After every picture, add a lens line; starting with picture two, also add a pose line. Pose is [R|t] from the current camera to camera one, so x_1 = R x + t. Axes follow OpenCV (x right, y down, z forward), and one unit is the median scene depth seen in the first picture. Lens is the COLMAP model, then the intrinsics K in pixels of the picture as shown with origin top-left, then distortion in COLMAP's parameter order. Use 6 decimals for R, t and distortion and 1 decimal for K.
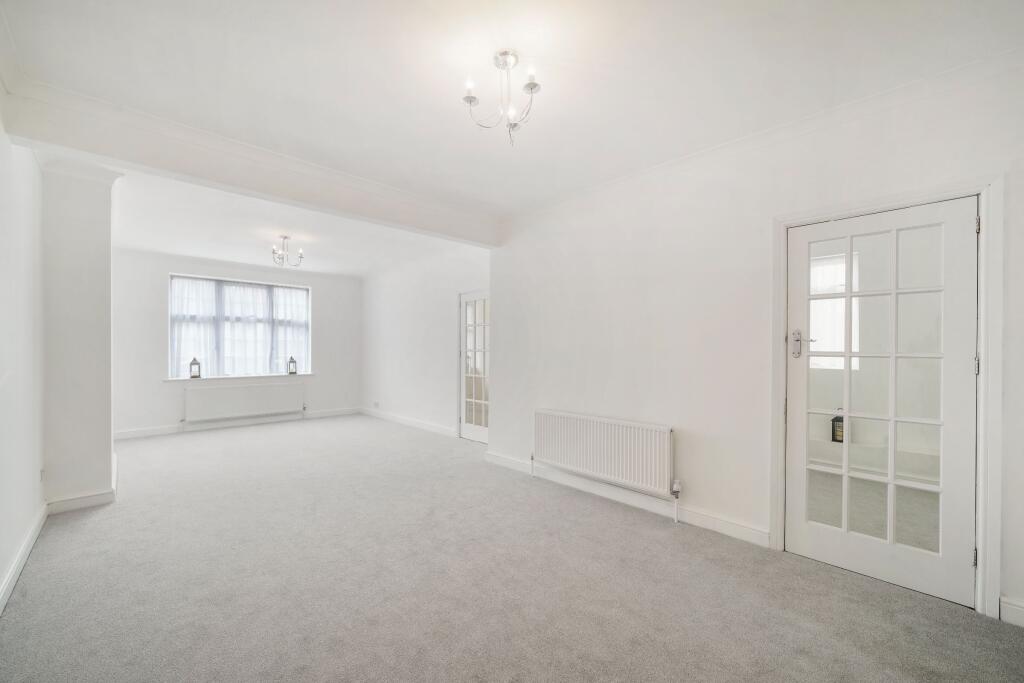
lens RADIAL K [[402.6, 0, 505.6], [0, 402.6, 347.2], [0, 0, 1]] dist [-0.001172, 0.000047]
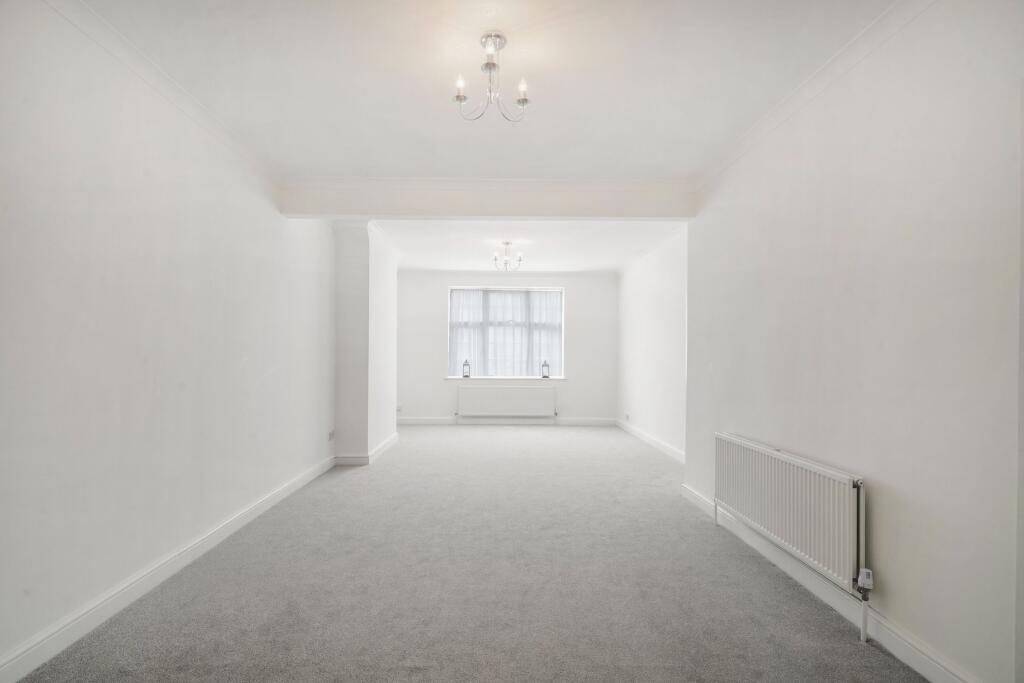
lens RADIAL K [[499.2, 0, 512.0], [0, 499.2, 341.5], [0, 0, 1]] dist [-0.000156, 0.000021]
pose [[0.734656, -0.014084, -0.678294, 0.262773], [-0.003215, 0.999701, -0.024239, 0.009133], [0.678433, 0.019988, 0.734391, 0.053819]]
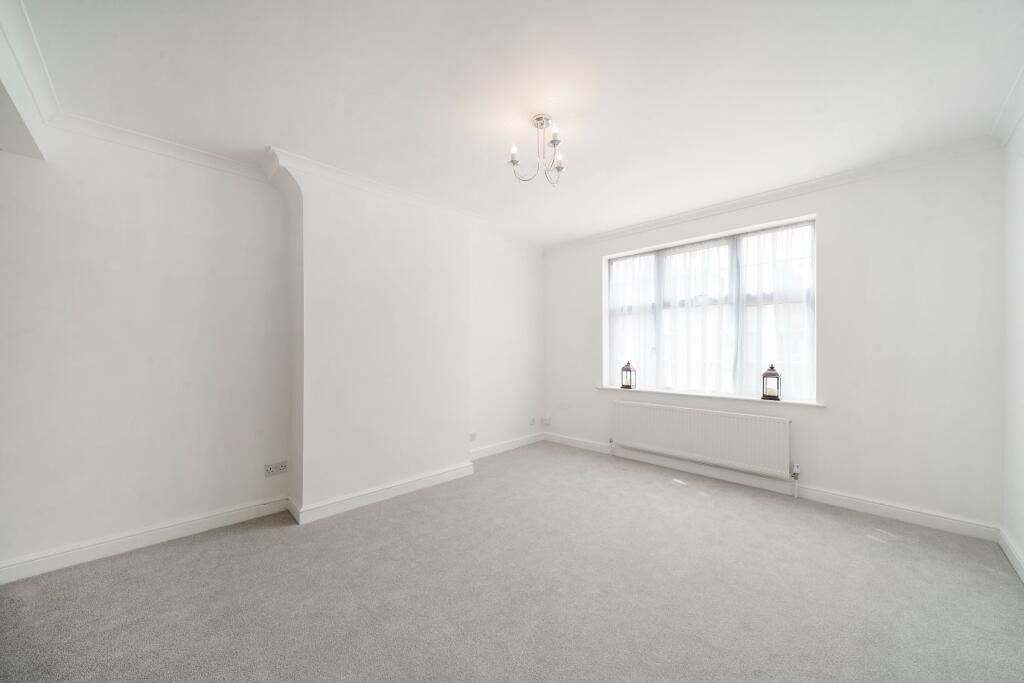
lens RADIAL K [[366.8, 0, 511.7], [0, 366.8, 350.3], [0, 0, 1]] dist [0.000031, -0.000029]
pose [[-0.001786, -0.004279, -0.999989, -0.080206], [0.008458, 0.999955, -0.004294, 0.006020], [0.999963, -0.008465, -0.001750, 0.752499]]
